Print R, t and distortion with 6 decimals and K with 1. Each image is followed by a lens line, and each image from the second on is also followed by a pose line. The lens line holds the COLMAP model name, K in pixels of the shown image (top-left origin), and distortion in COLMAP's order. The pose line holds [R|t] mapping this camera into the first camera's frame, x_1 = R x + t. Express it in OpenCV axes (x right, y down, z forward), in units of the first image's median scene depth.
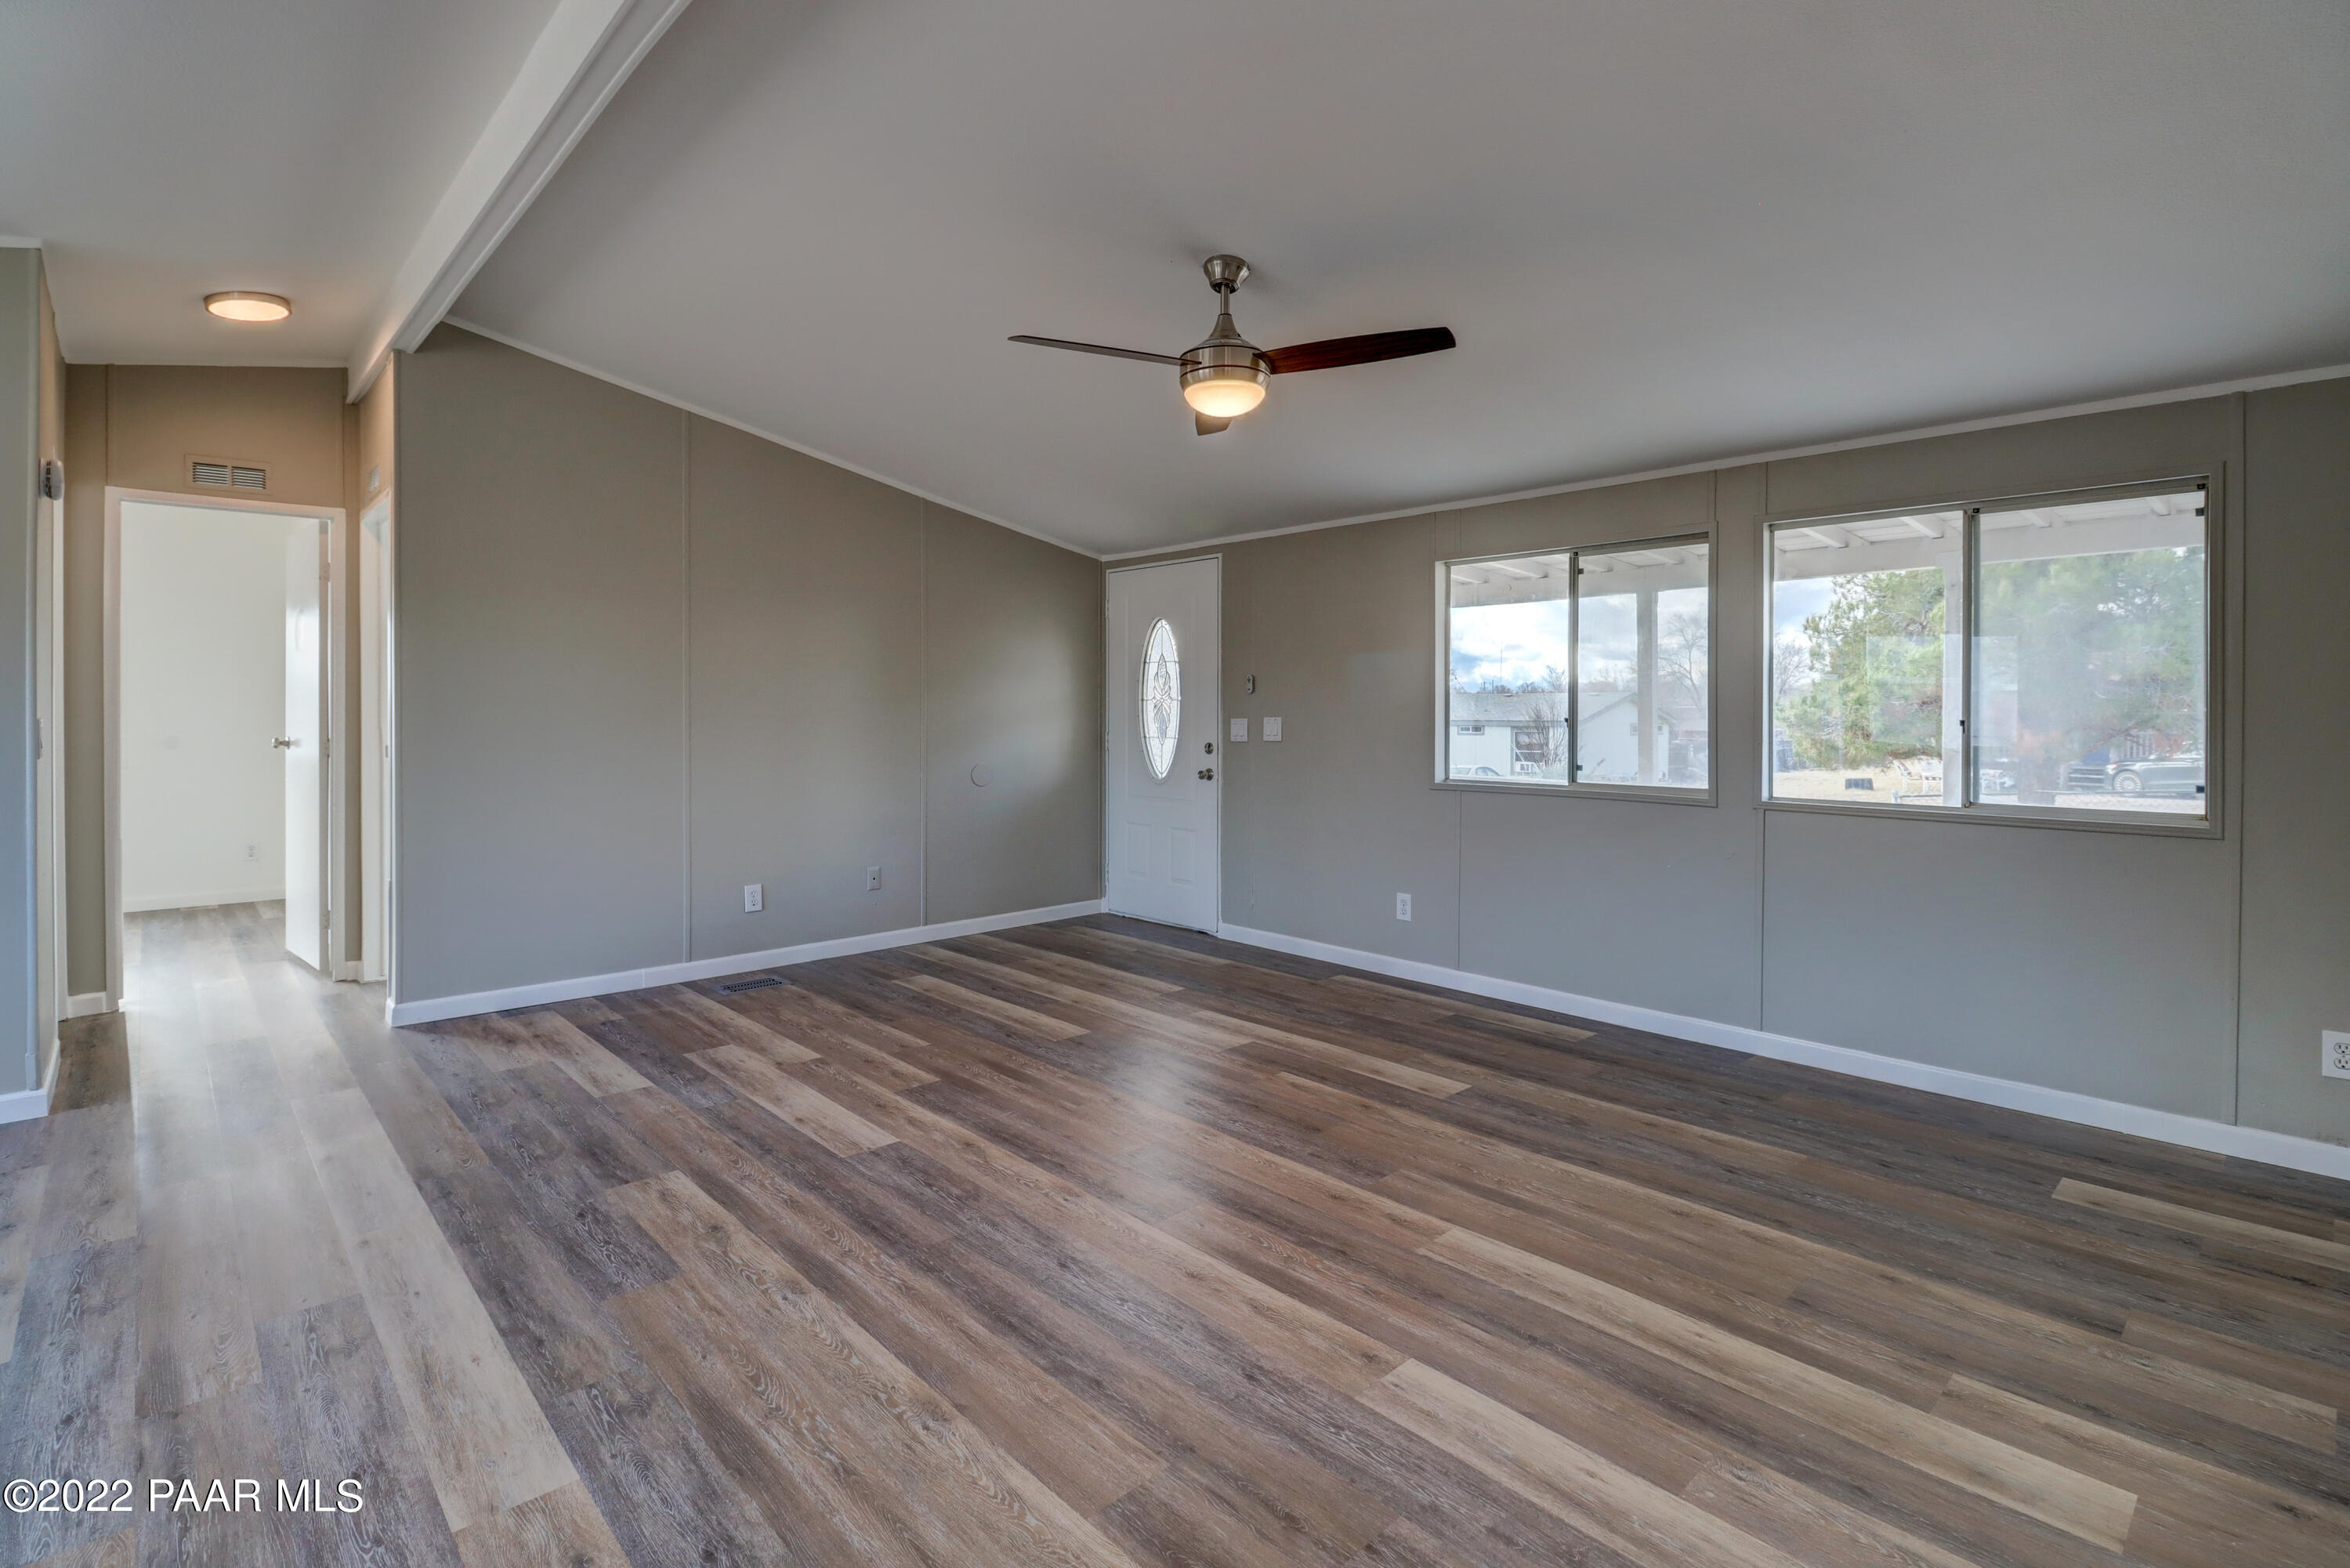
lens RADIAL K [[1086.0, 0, 1156.2], [0, 1086.0, 720.1], [0, 0, 1]] dist [0.013597, -0.011888]
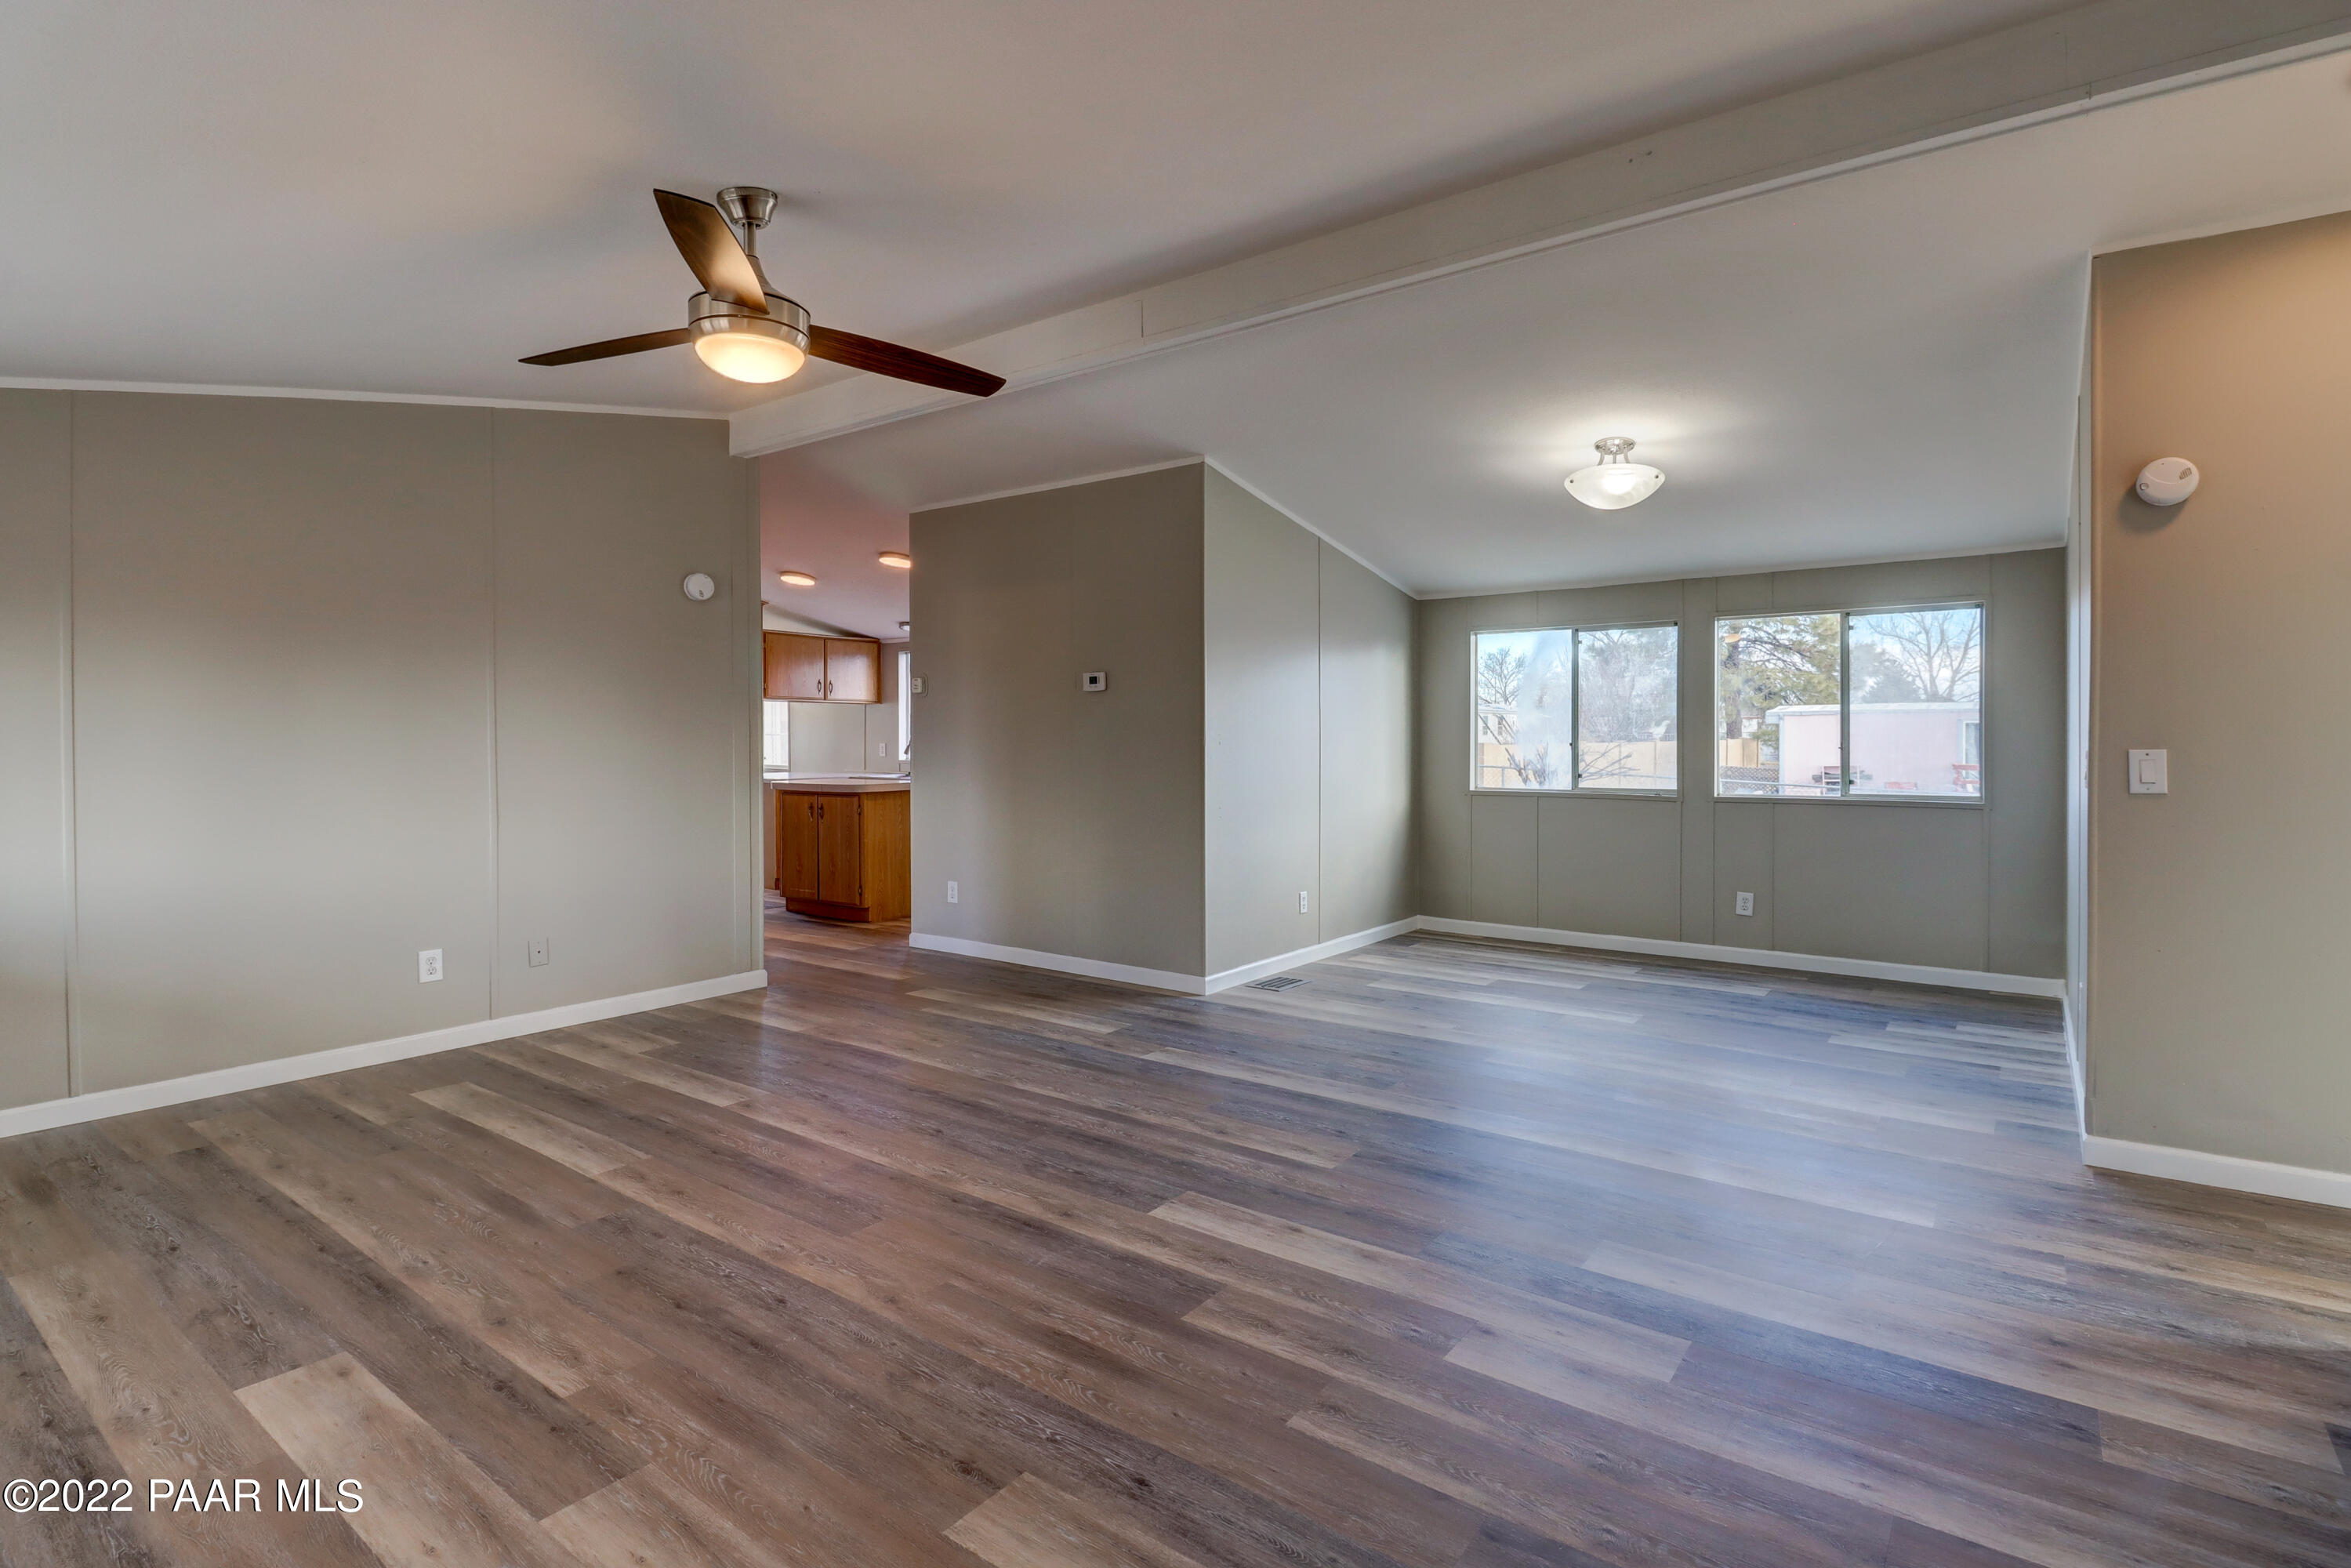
lens RADIAL K [[1126.9, 0, 1169.1], [0, 1126.9, 746.5], [0, 0, 1]] dist [0.003855, -0.009534]
pose [[-0.983548, 0.000460, -0.180648, -0.098843], [-0.003106, 0.999806, 0.019459, -0.008082], [0.180622, 0.019700, -0.983355, 2.103646]]
